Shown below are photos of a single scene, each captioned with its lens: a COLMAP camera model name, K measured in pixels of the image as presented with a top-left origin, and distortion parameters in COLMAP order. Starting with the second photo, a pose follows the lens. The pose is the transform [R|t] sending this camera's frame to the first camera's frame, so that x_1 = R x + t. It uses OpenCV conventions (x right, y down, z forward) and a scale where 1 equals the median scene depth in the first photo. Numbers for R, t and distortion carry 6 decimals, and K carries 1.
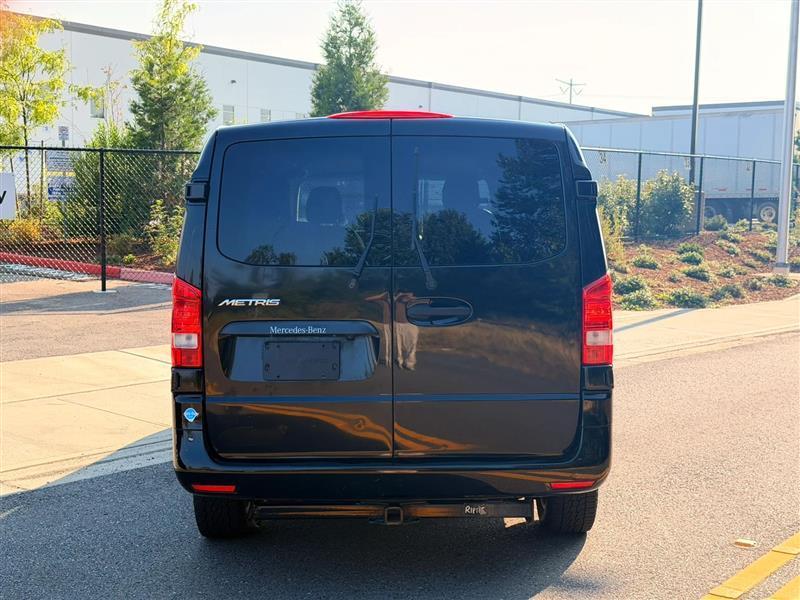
lens RADIAL K [[1133.5, 0, 398.9], [0, 1133.5, 300.7], [0, 0, 1]] dist [0.217966, -0.440225]
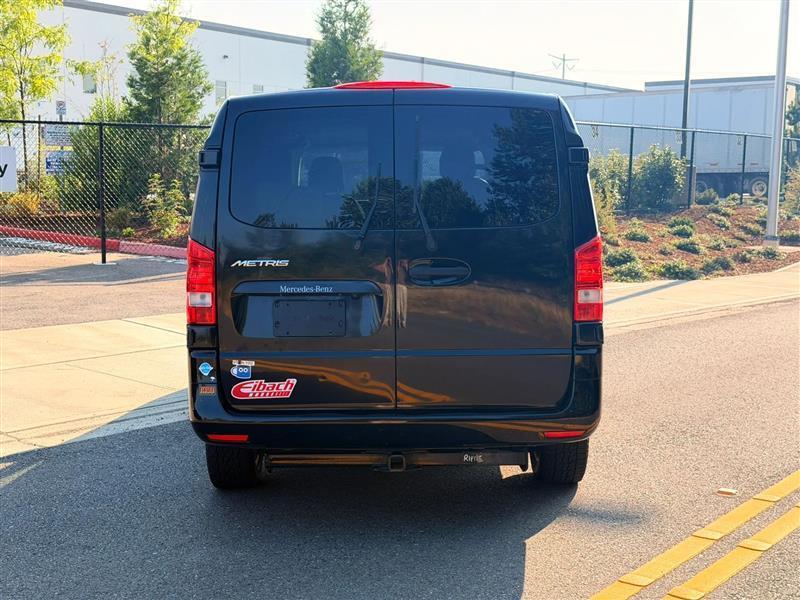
lens RADIAL K [[1133.5, 0, 398.9], [0, 1133.5, 300.7], [0, 0, 1]] dist [0.217966, -0.440225]
pose [[0.999977, -0.002342, 0.006341, -0.005614], [0.002213, 0.999791, 0.020301, 0.009454], [-0.006387, -0.020287, 0.999774, -0.037341]]
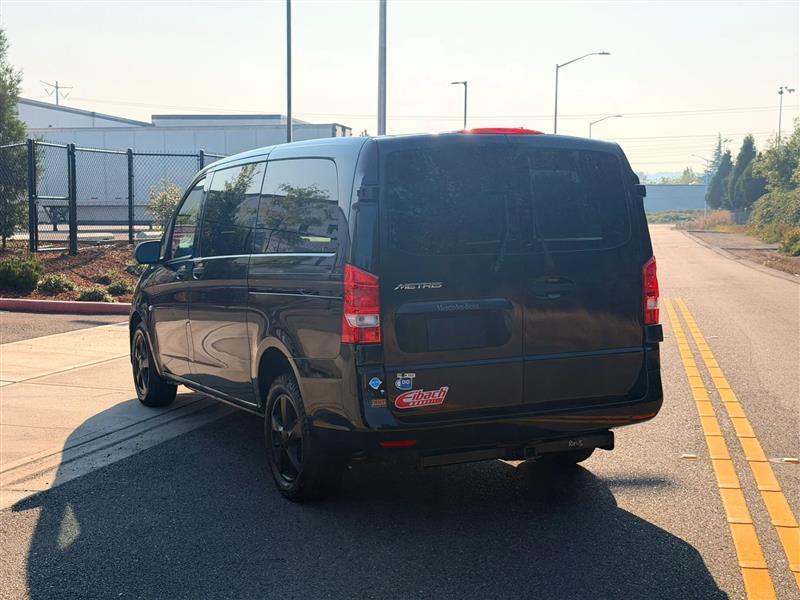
lens RADIAL K [[1133.5, 0, 398.9], [0, 1133.5, 300.7], [0, 0, 1]] dist [0.217966, -0.440225]
pose [[0.898797, -0.042360, 0.436315, -0.417808], [0.045043, 0.998976, 0.004199, 0.006827], [-0.436046, 0.015879, 0.899784, -0.038637]]
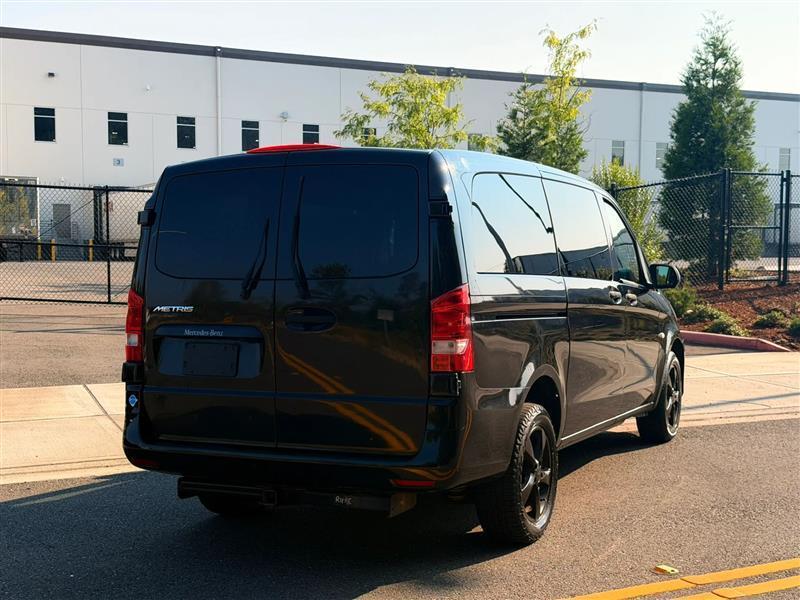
lens RADIAL K [[1133.5, 0, 398.9], [0, 1133.5, 300.7], [0, 0, 1]] dist [0.217966, -0.440225]
pose [[0.901346, 0.011432, -0.432948, 0.375316], [-0.027872, 0.999110, -0.031645, 0.015124], [0.432201, 0.040591, 0.900863, 0.013175]]
